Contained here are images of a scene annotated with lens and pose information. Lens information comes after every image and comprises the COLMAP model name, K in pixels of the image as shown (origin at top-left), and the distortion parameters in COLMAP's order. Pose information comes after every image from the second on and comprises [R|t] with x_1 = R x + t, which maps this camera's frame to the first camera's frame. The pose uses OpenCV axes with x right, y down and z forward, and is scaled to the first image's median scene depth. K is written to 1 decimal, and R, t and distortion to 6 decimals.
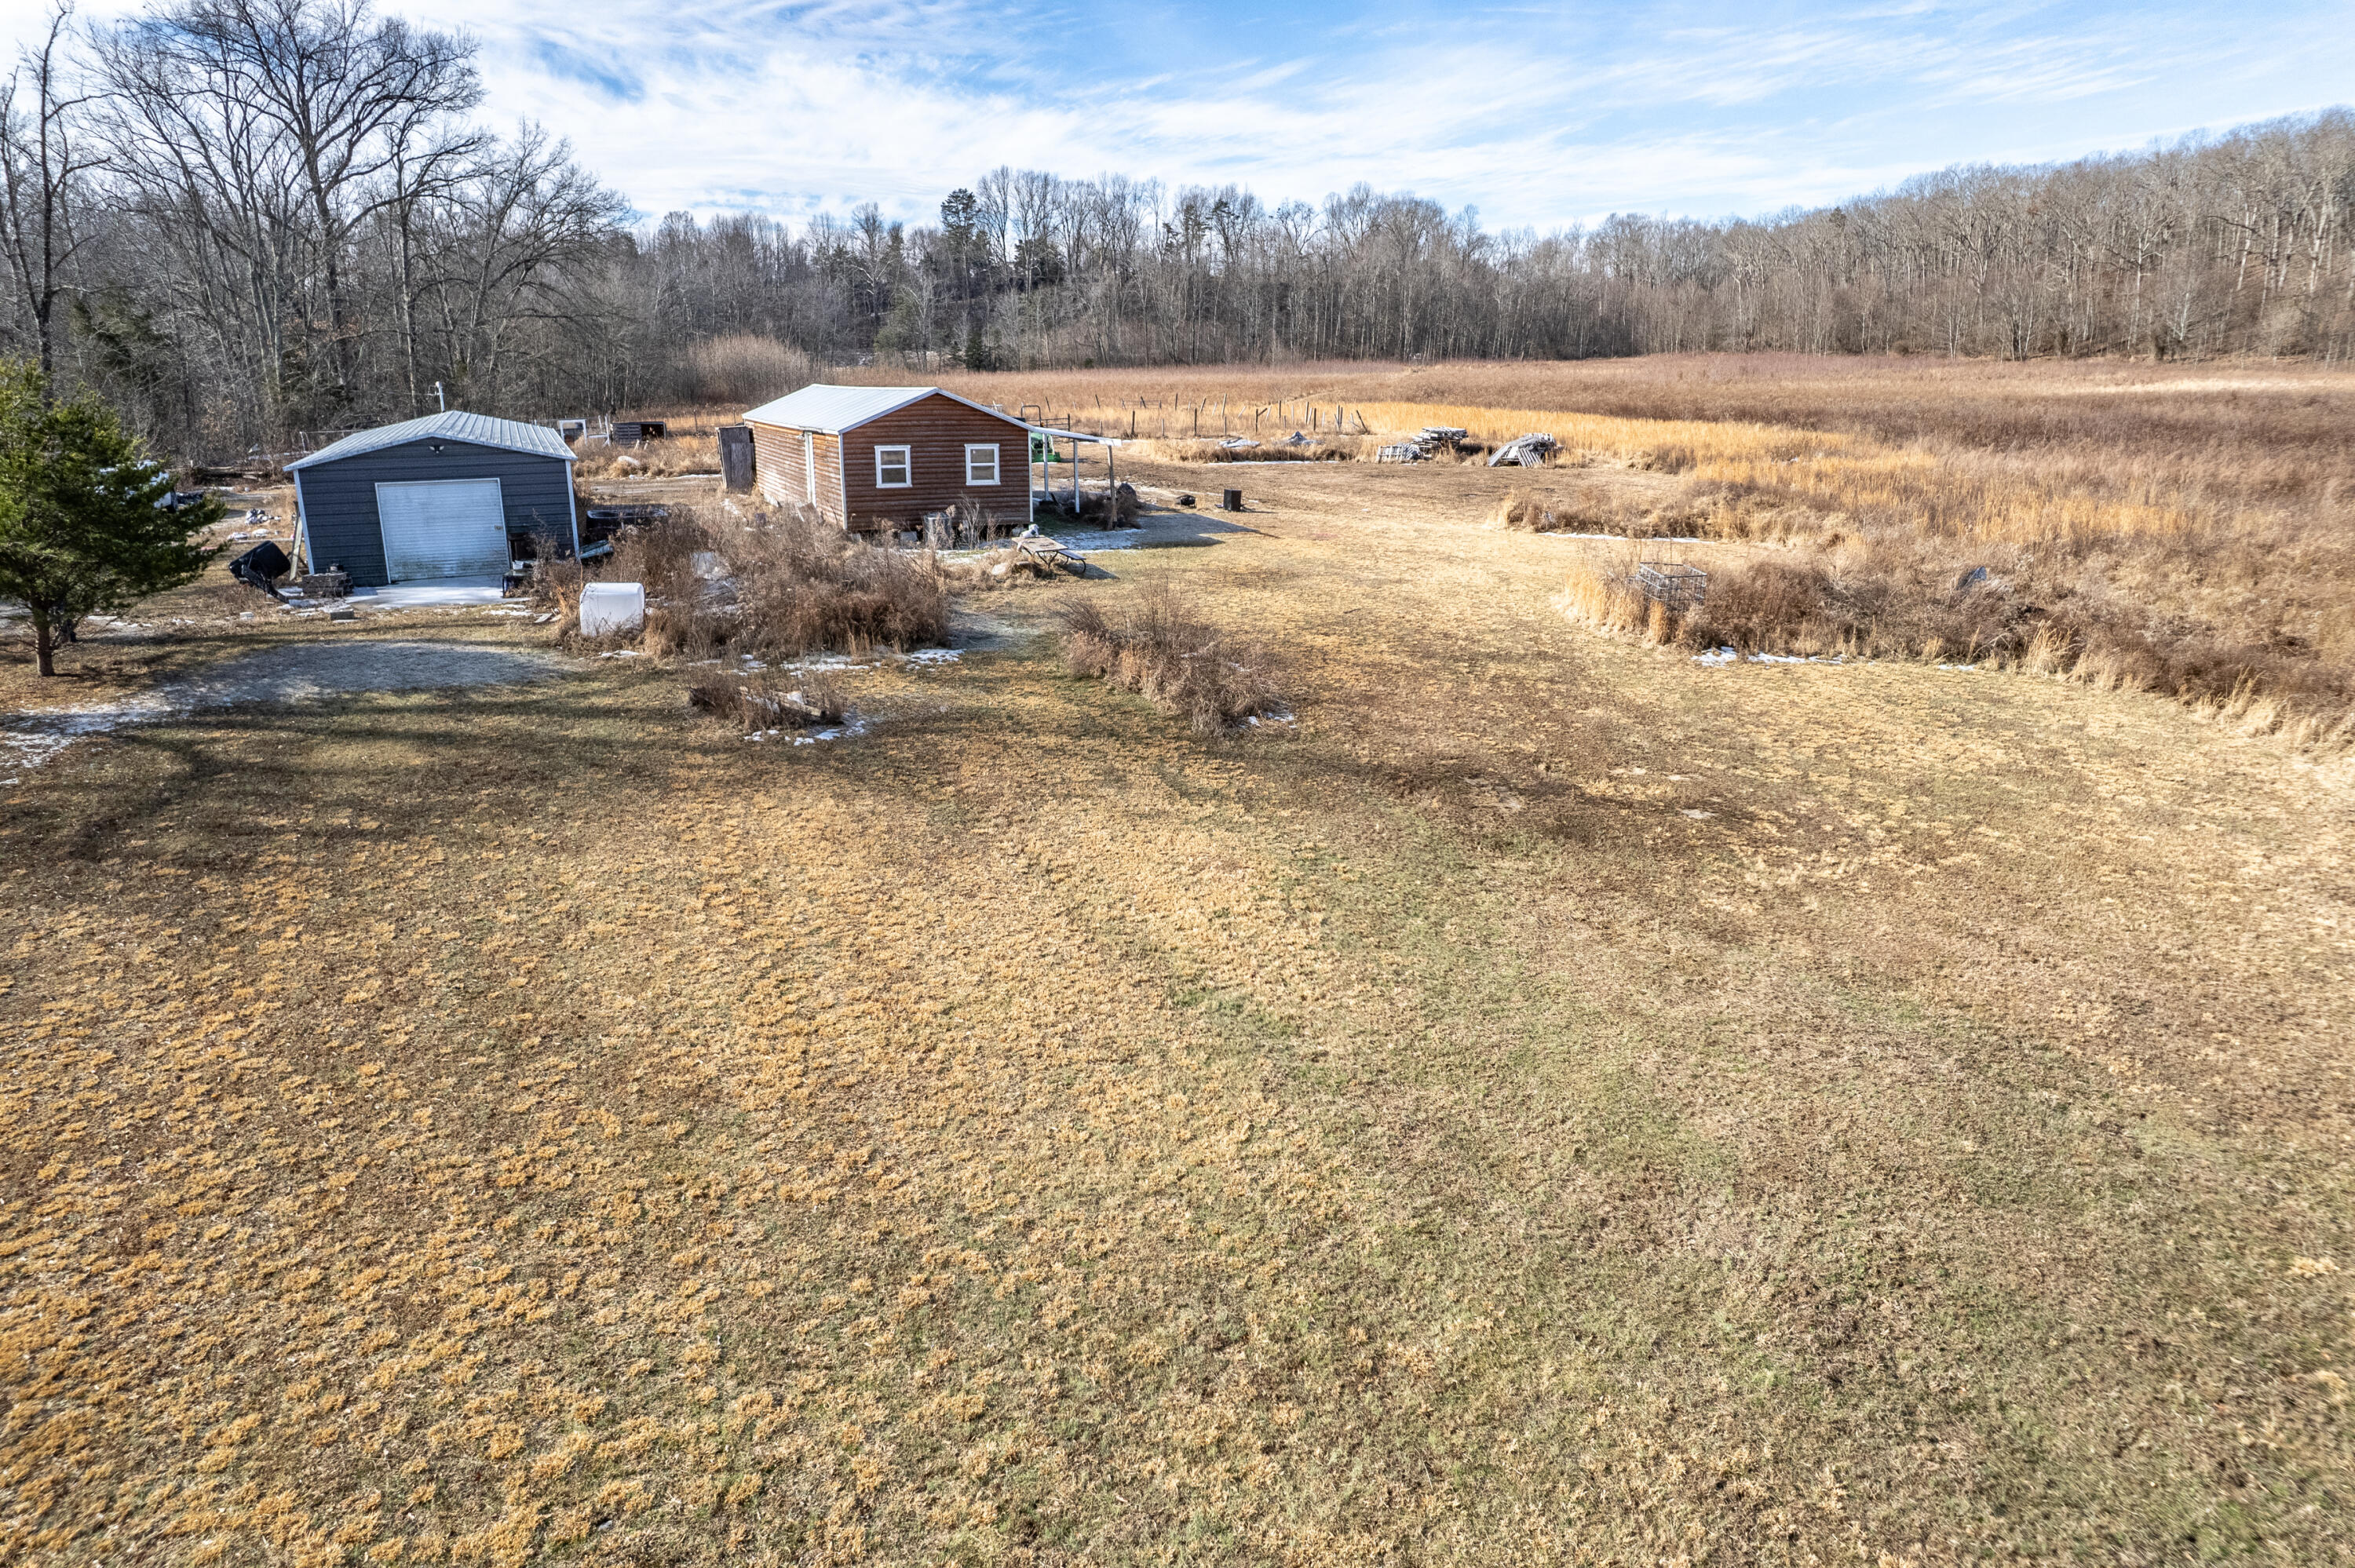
lens RADIAL K [[1503.4, 0, 1183.2], [0, 1503.4, 796.6], [0, 0, 1]] dist [-0.064775, 0.058912]
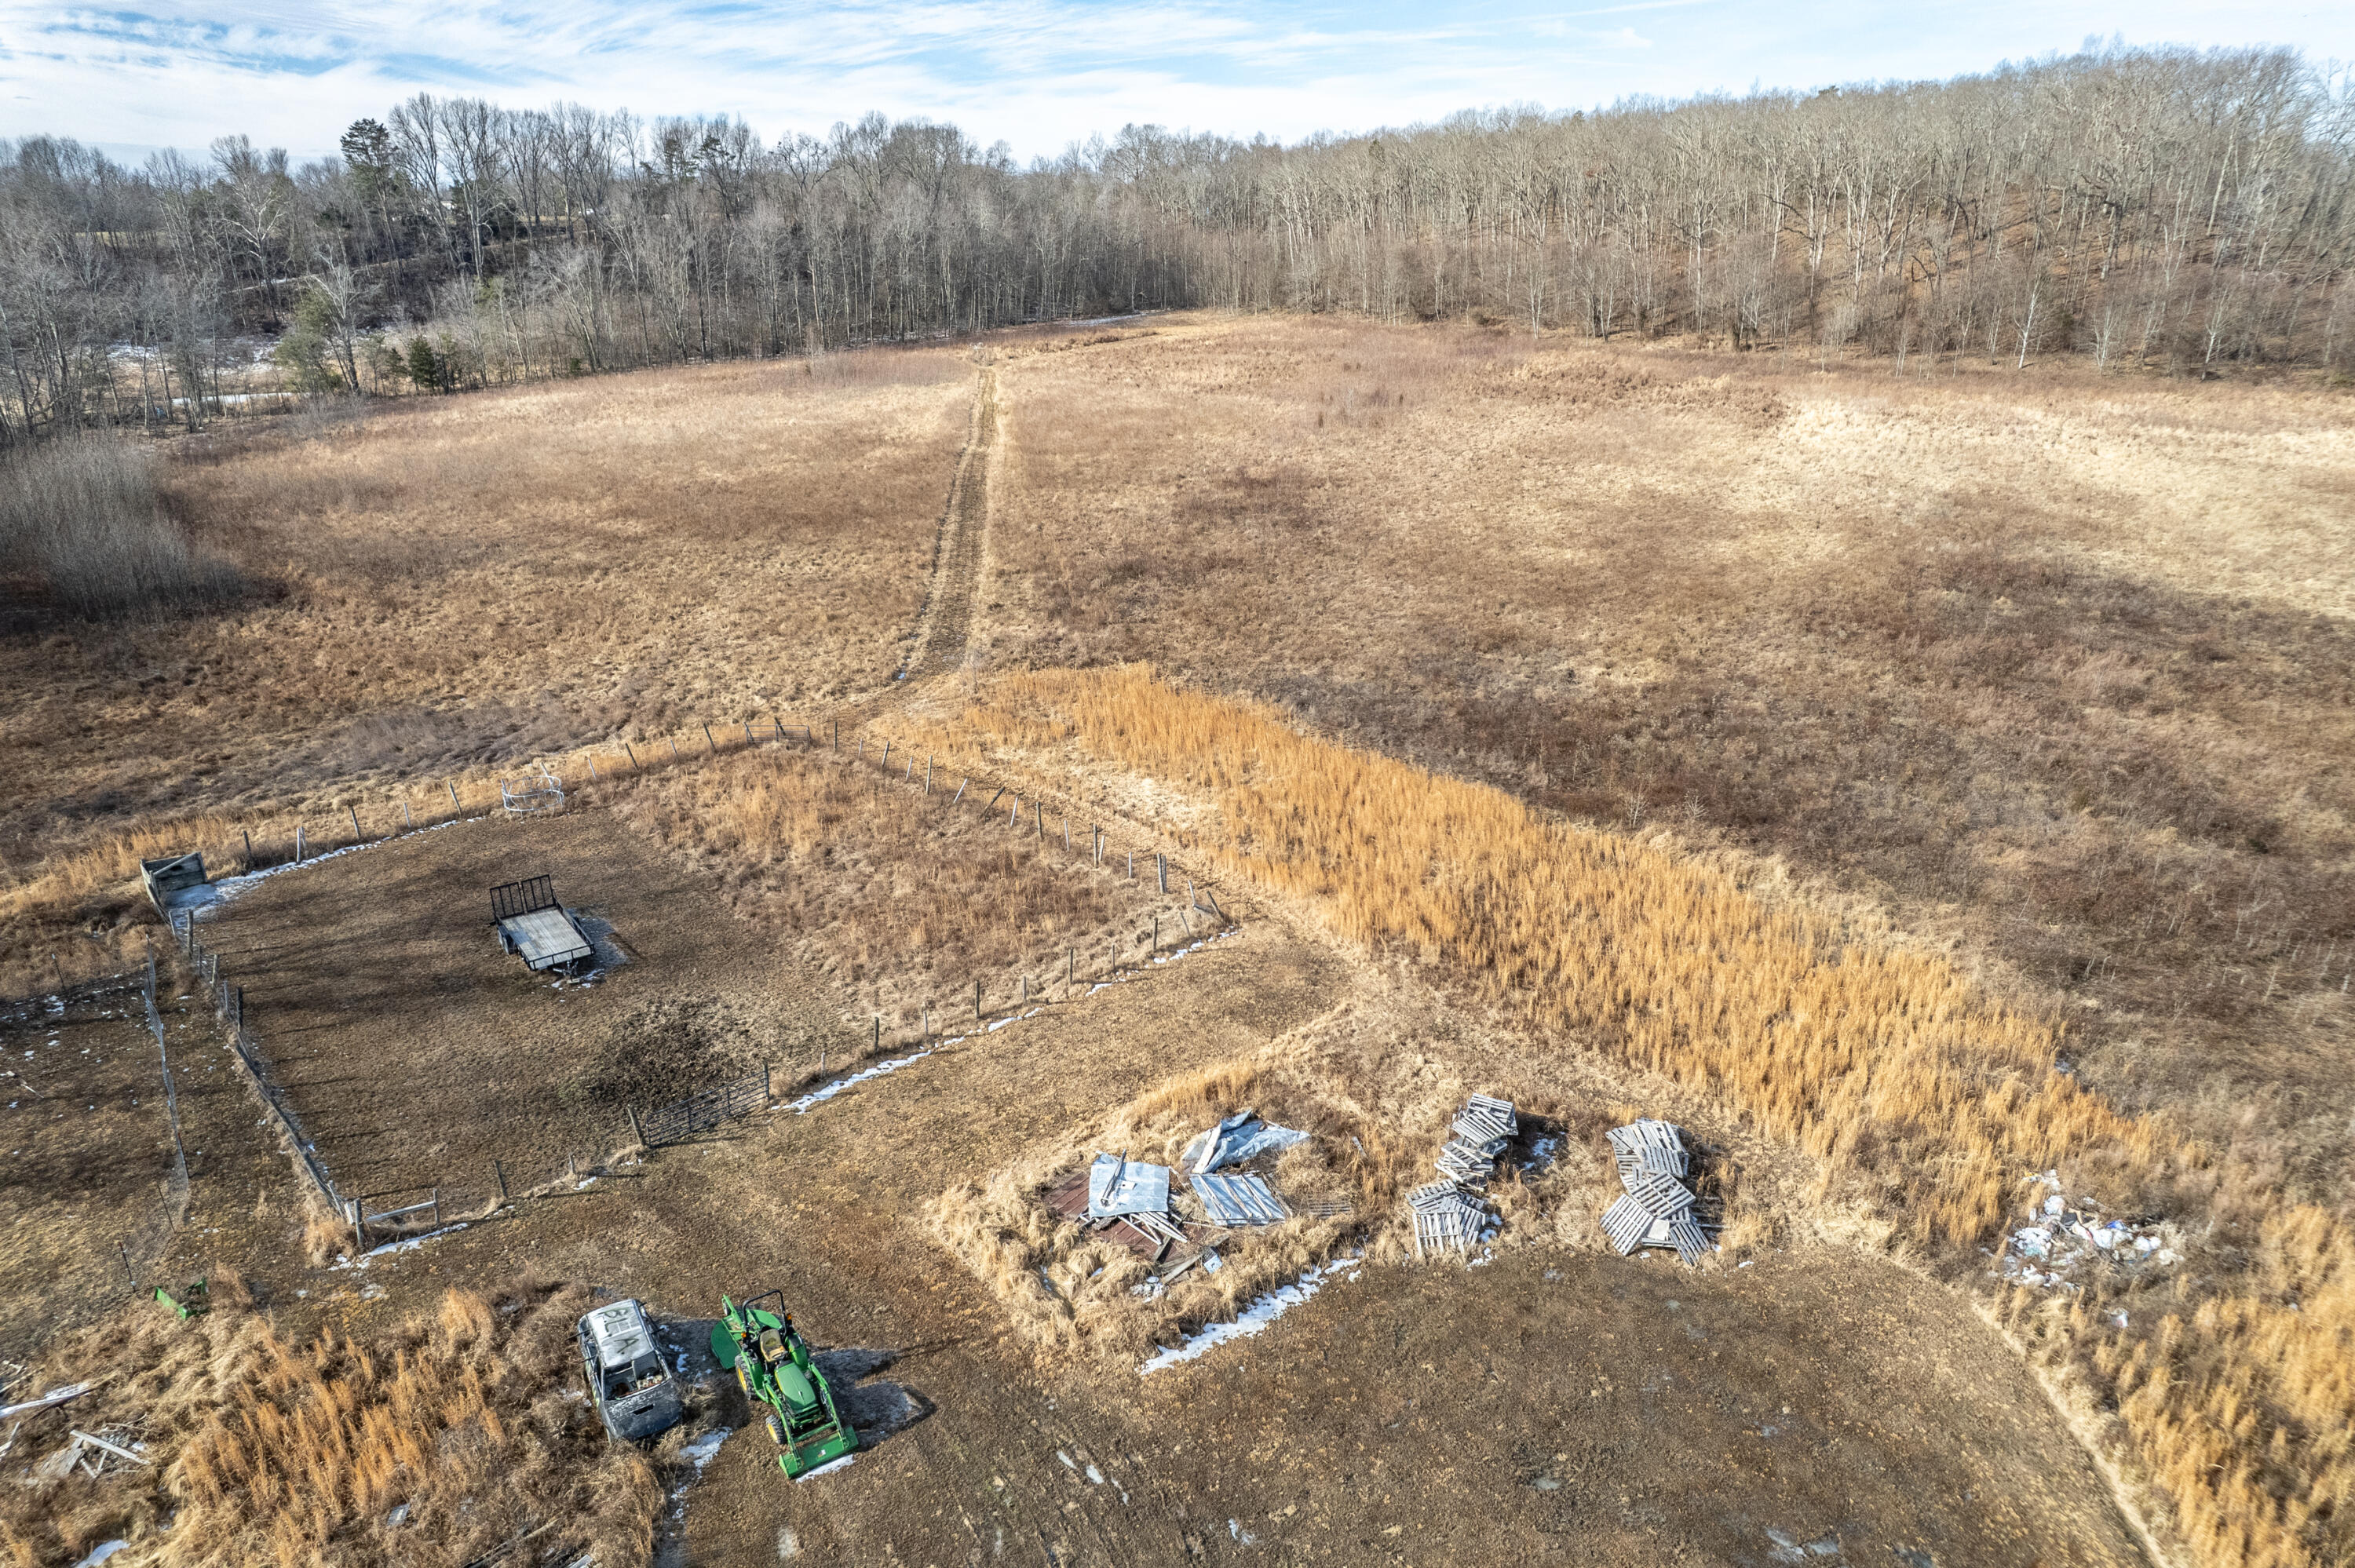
lens RADIAL K [[1503.4, 0, 1182.5], [0, 1503.4, 788.2], [0, 0, 1]] dist [-0.064775, 0.058912]
pose [[0.945003, -0.119050, 0.304625, -0.021737], [0.094457, 0.991054, 0.094289, -0.091596], [-0.313125, -0.060329, 0.947794, 0.106488]]
